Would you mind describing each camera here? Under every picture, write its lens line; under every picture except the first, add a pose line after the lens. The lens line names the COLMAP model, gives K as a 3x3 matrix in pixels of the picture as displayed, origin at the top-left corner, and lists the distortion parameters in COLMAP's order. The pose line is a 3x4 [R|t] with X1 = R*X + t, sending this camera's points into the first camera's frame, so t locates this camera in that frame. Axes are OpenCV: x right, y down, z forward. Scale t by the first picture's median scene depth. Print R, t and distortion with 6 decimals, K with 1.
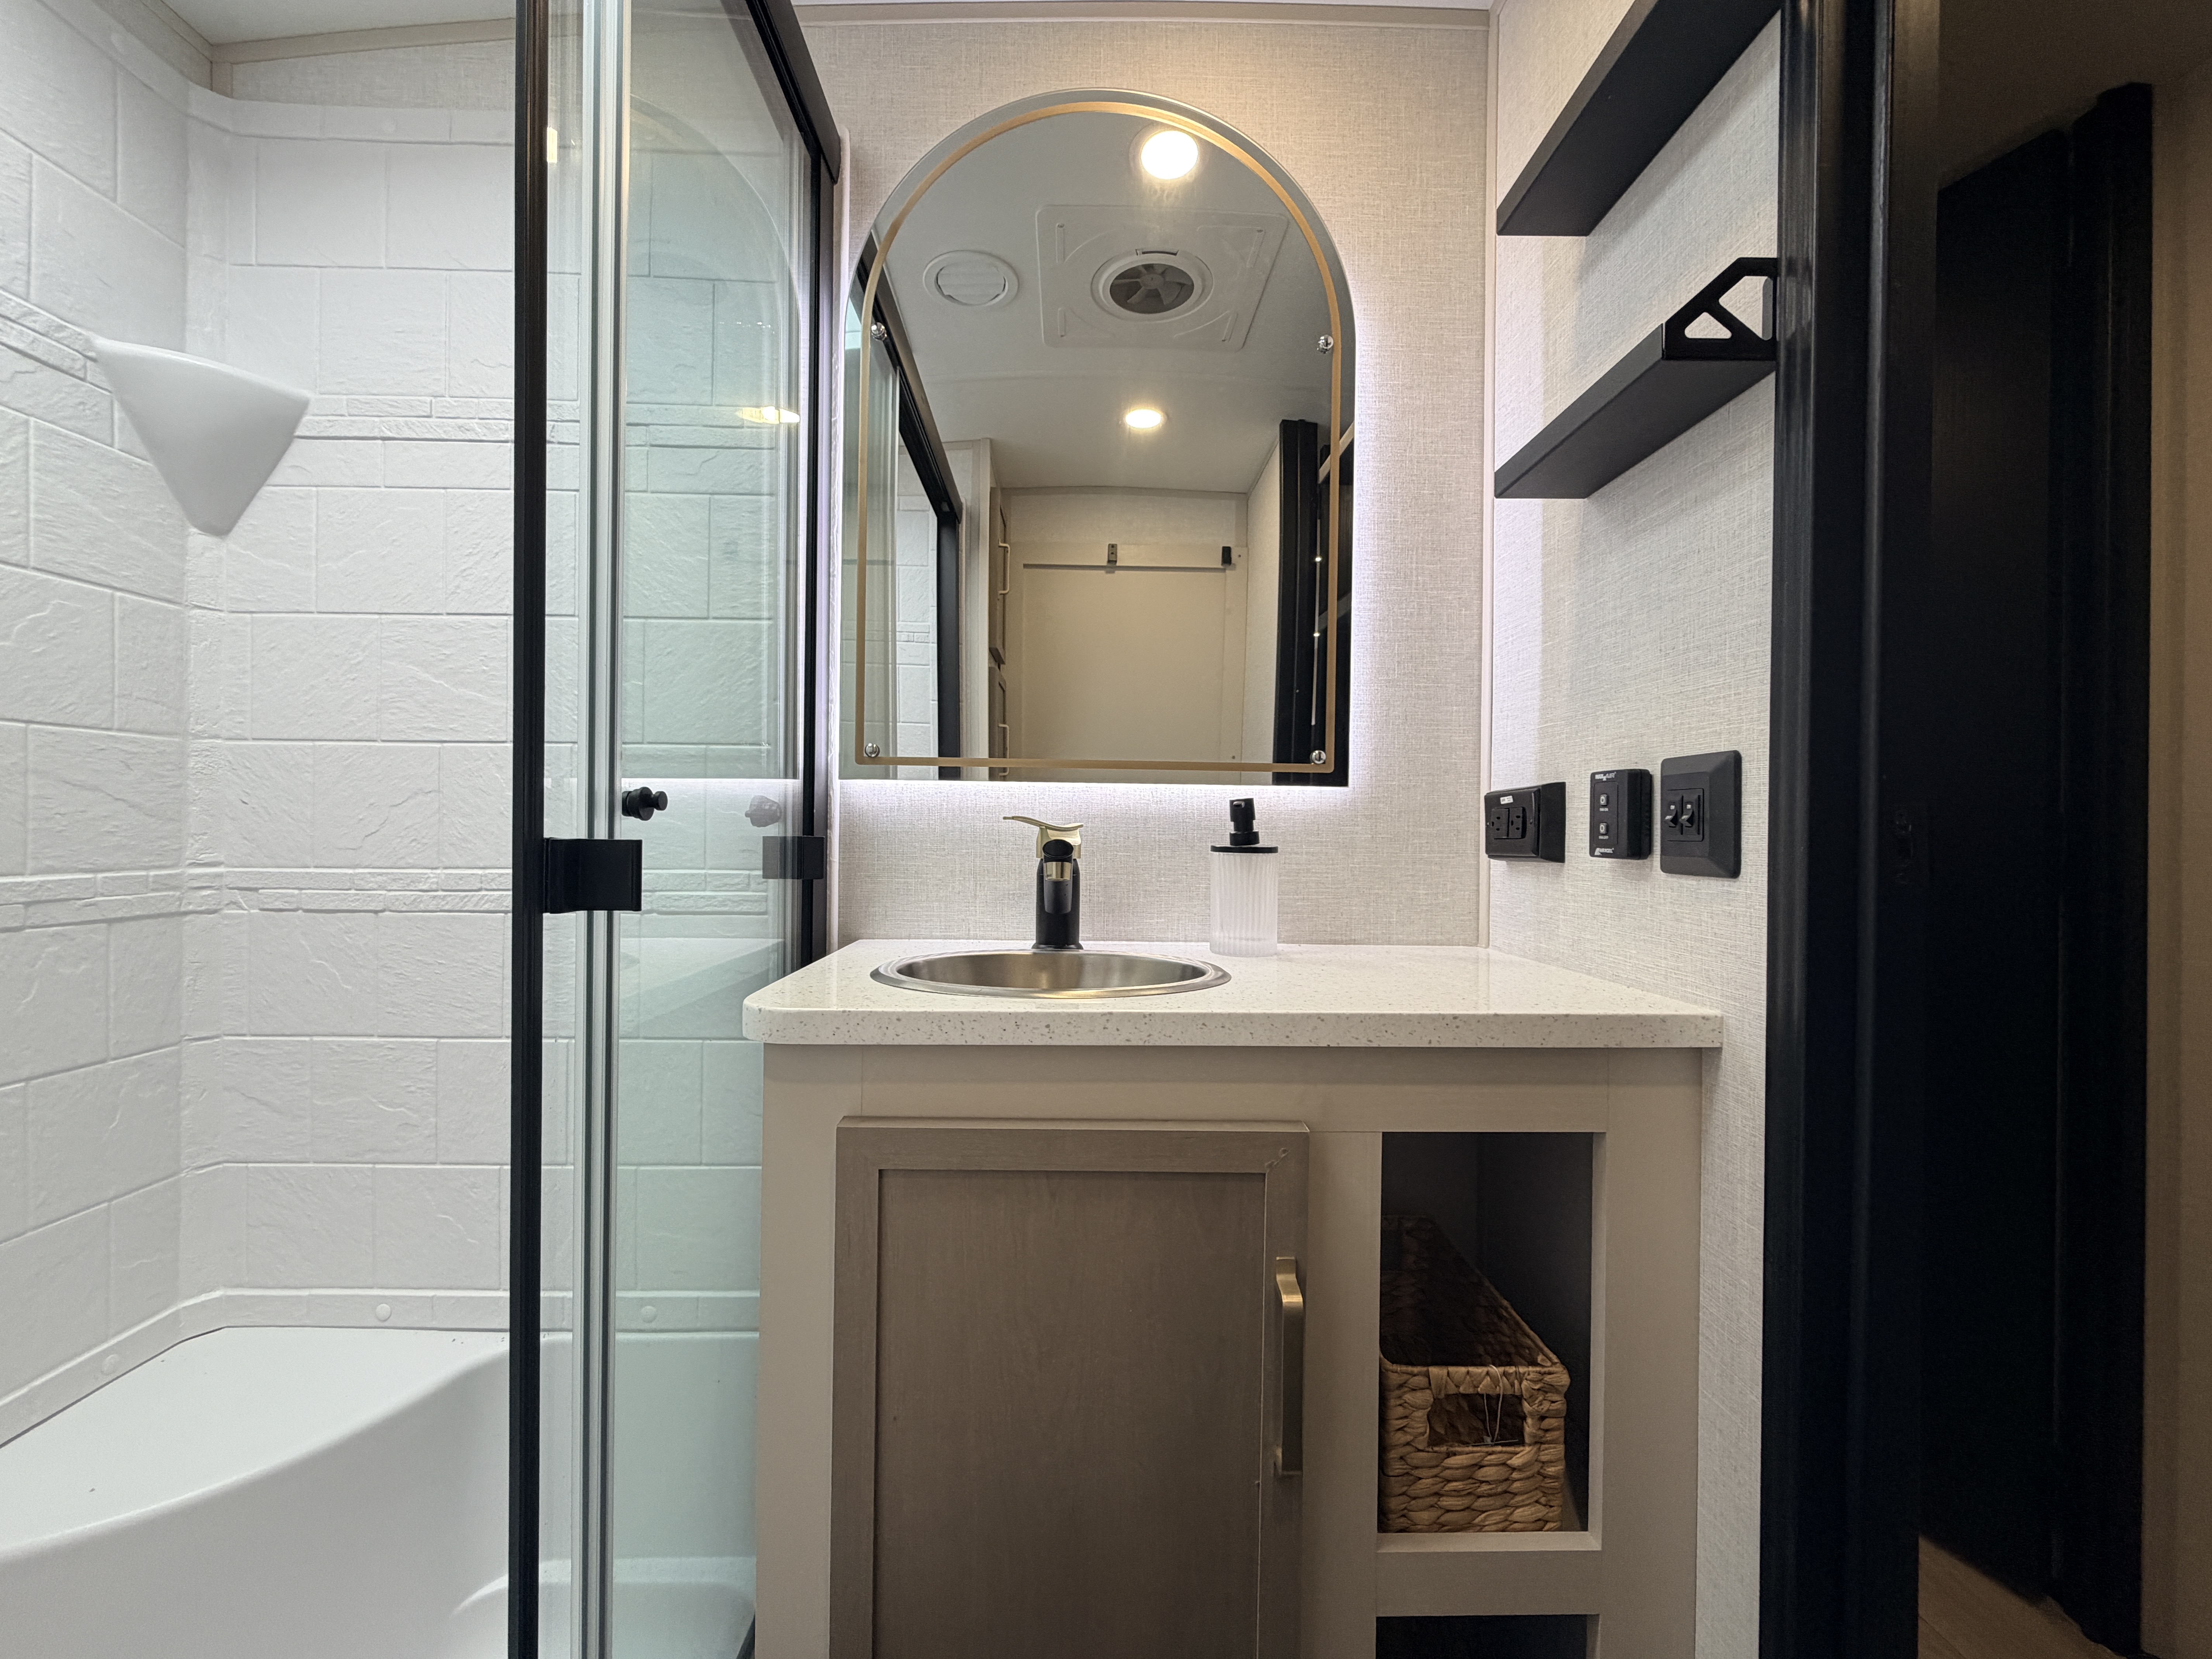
lens RADIAL K [[881.8, 0, 1100.5], [0, 881.8, 833.1], [0, 0, 1]] dist [0.000949, -0.000015]
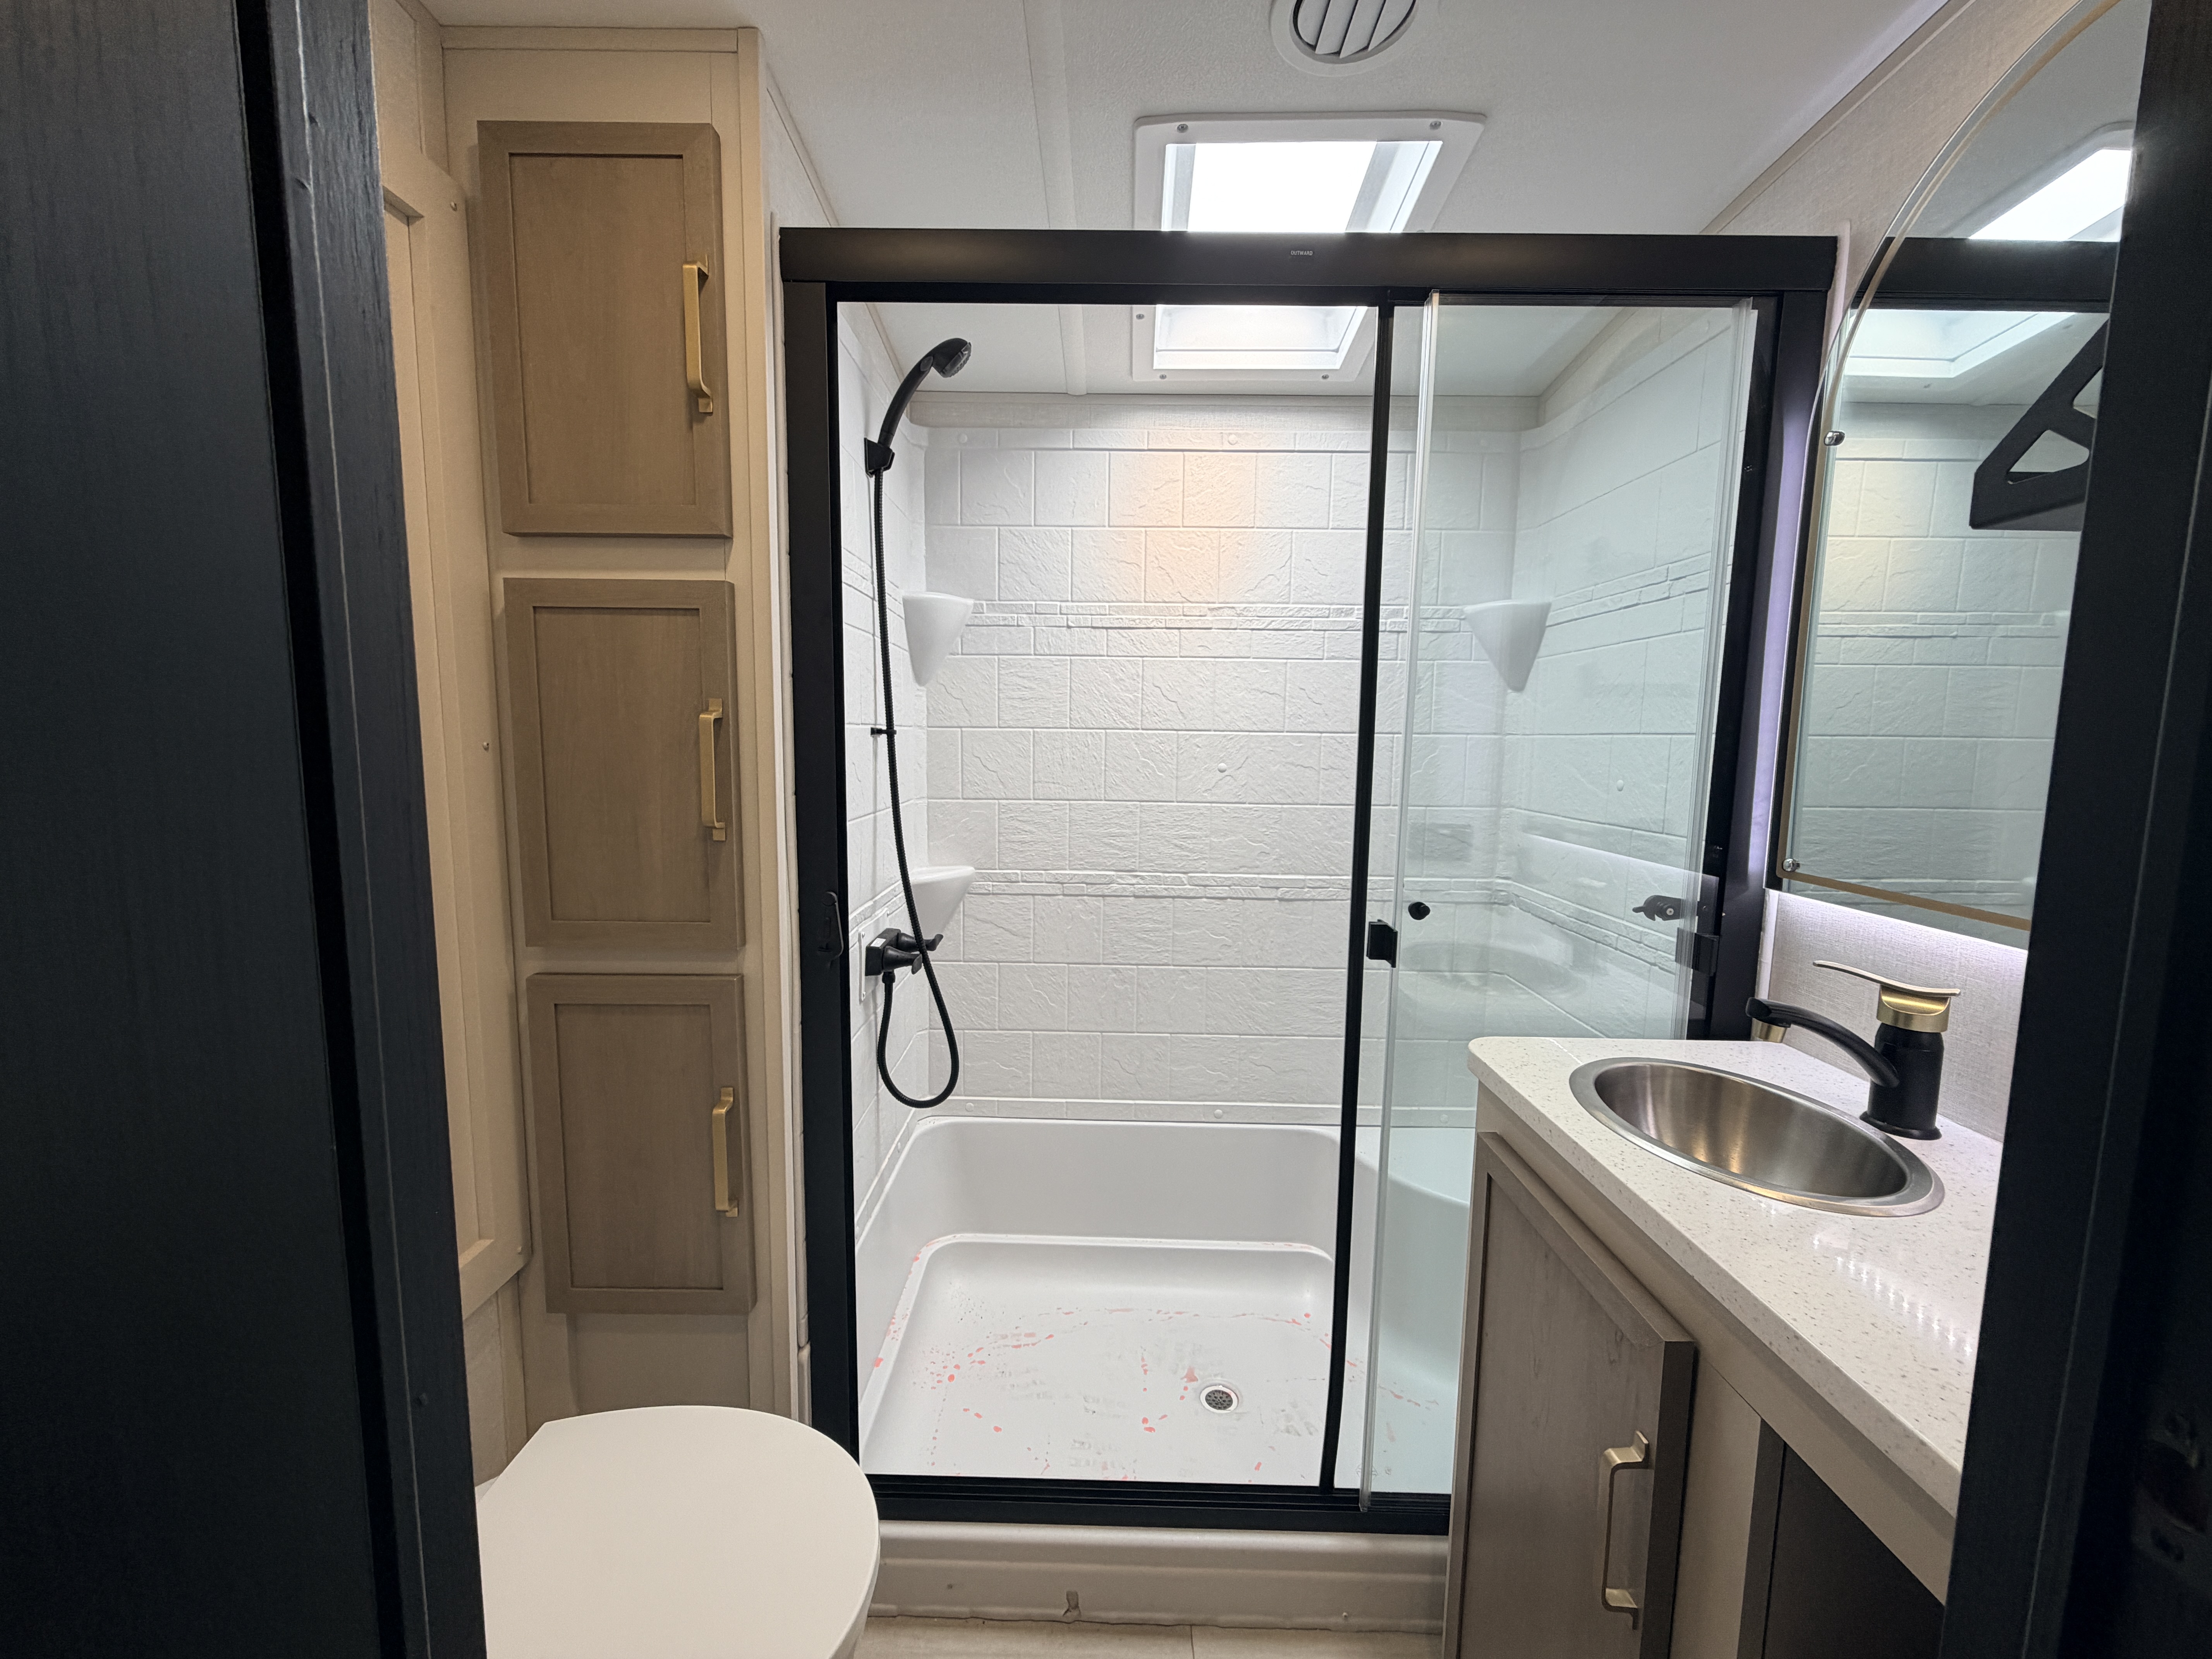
lens RADIAL K [[881.8, 0, 1100.3], [0, 881.8, 832.8], [0, 0, 1]] dist [0.000949, -0.000015]
pose [[-0.028941, 0.099234, -0.994643, 0.822281], [-0.022588, 0.994741, 0.099901, -0.227711], [0.999326, 0.025358, -0.026547, 0.241664]]
